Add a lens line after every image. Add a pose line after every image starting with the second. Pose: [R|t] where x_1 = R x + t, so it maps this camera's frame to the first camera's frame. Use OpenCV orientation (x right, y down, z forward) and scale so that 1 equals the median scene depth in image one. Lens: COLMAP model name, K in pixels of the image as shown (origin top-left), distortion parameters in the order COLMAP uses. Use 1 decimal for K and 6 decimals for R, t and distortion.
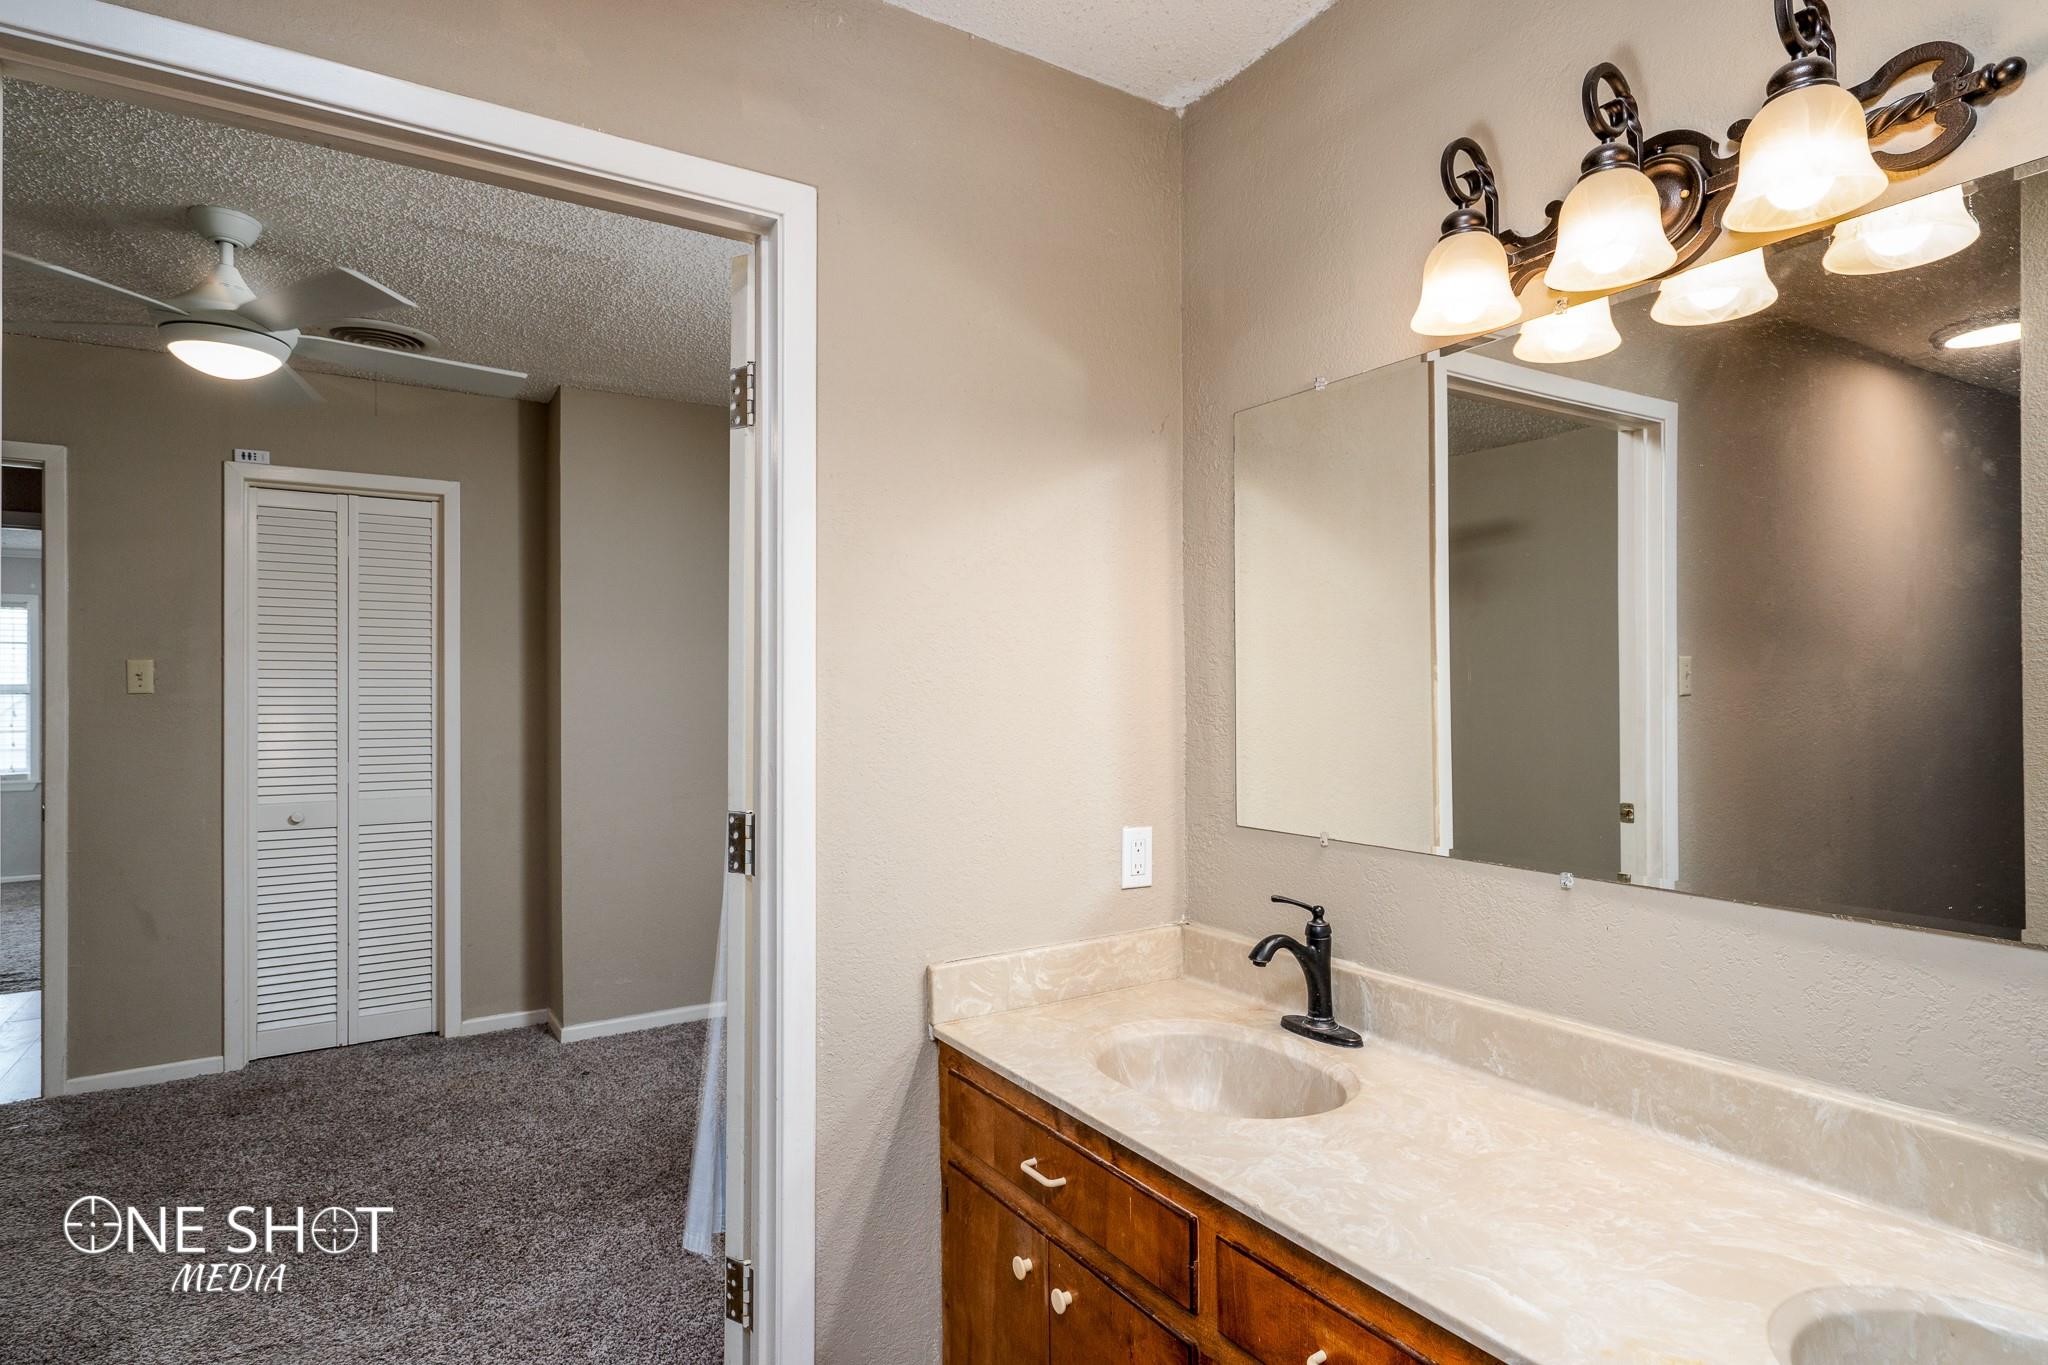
lens RADIAL K [[1098.8, 0, 1030.8], [0, 1098.8, 682.0], [0, 0, 1]] dist [-0.001637, -0.000844]
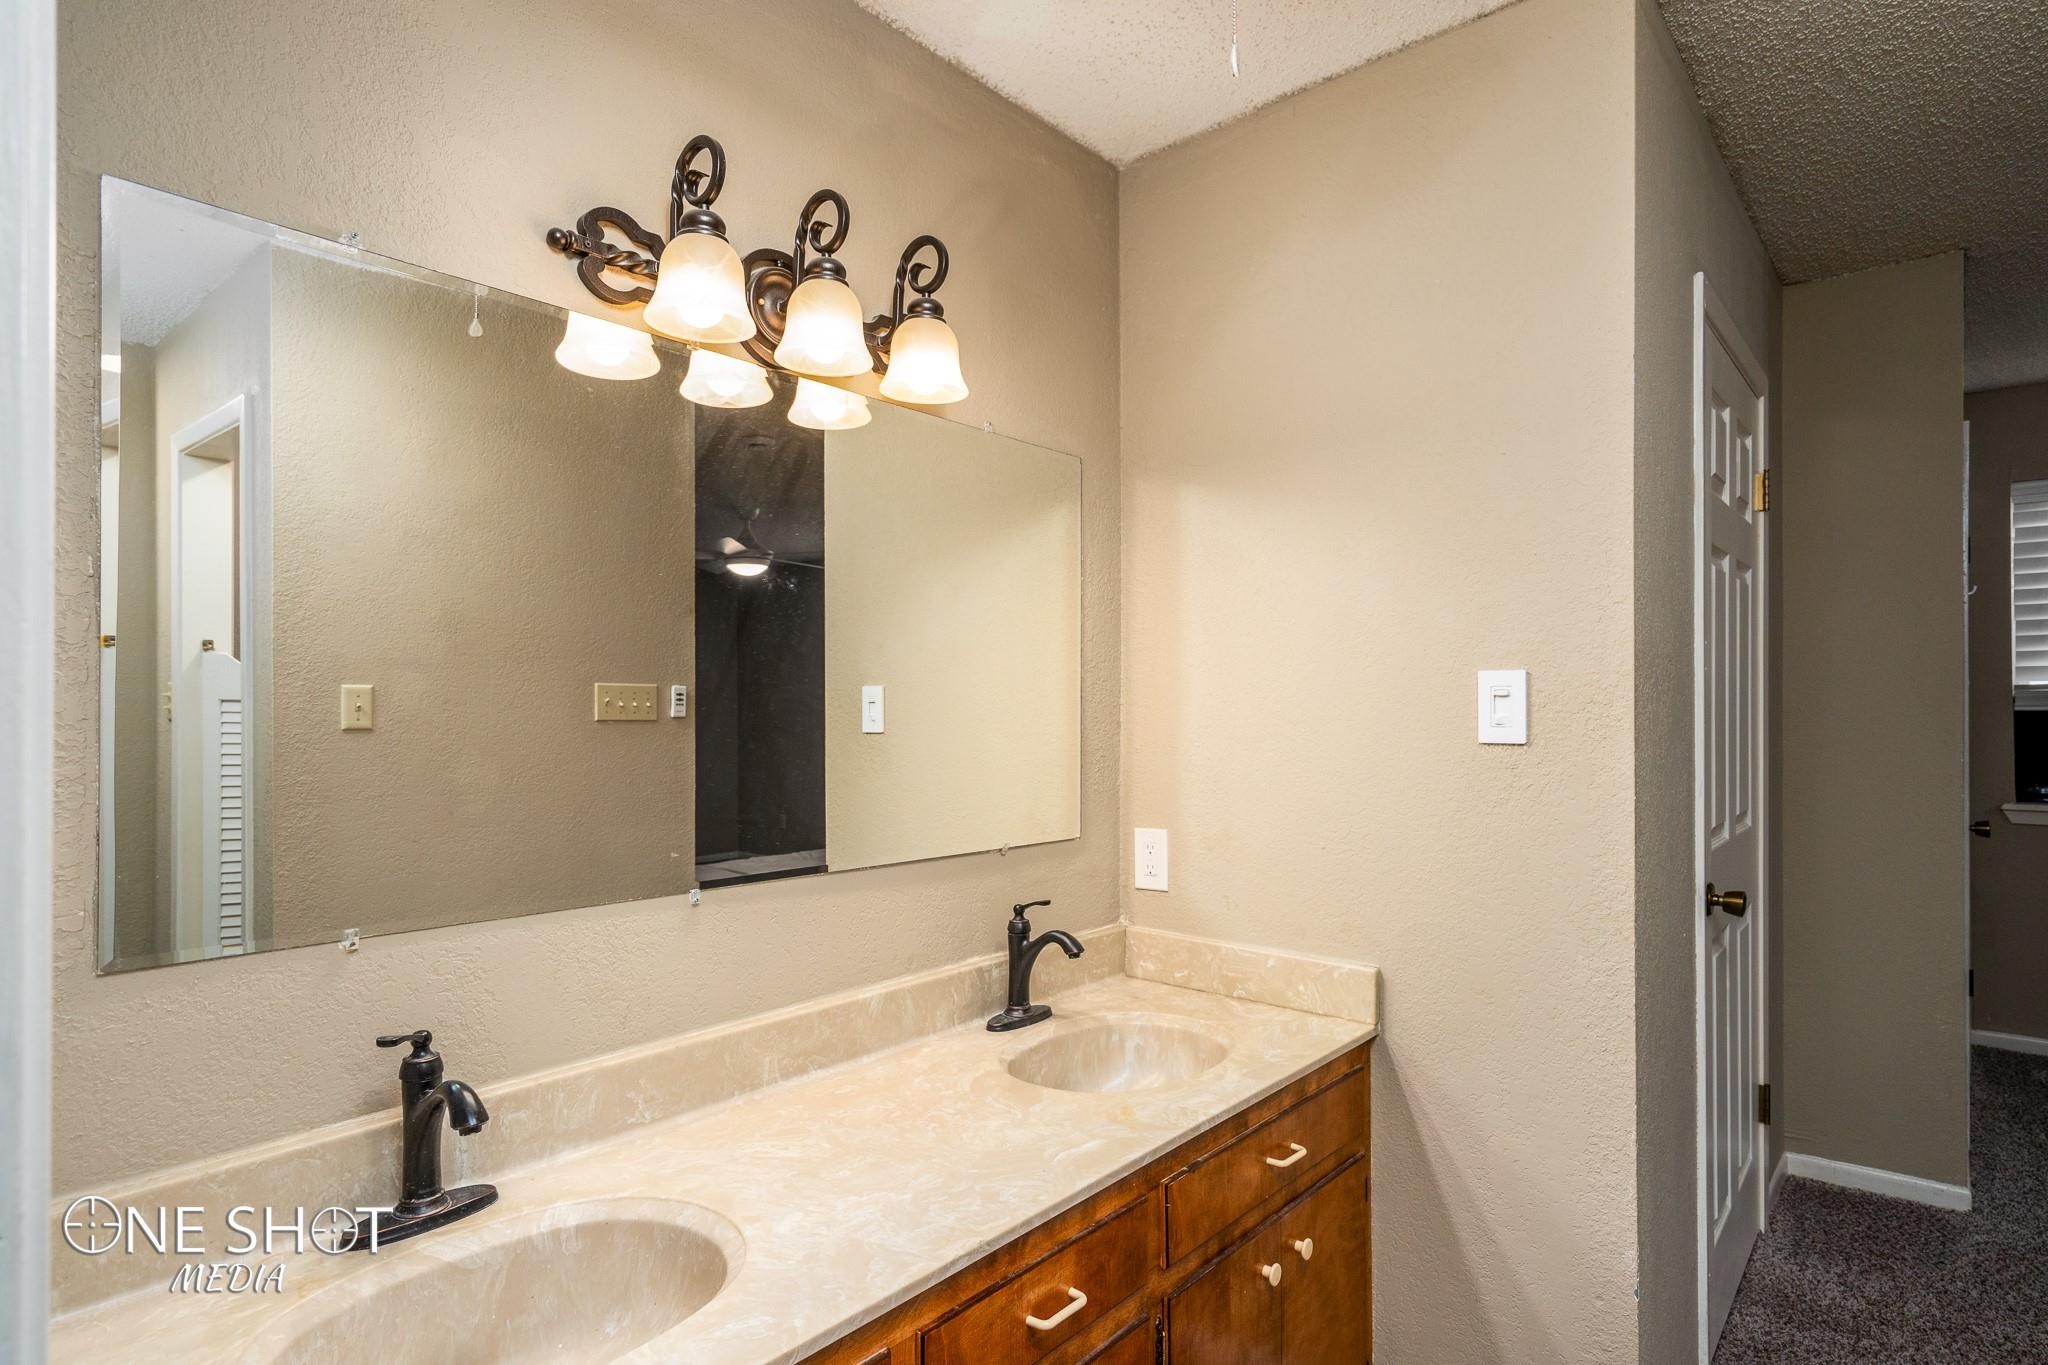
lens RADIAL K [[1098.8, 0, 1030.0], [0, 1098.8, 704.6], [0, 0, 1]] dist [-0.001637, -0.000844]
pose [[-0.300863, 0.012522, 0.953585, -0.672944], [-0.001508, 0.999906, -0.013606, 0.015790], [-0.953666, -0.005532, -0.300816, 1.147115]]
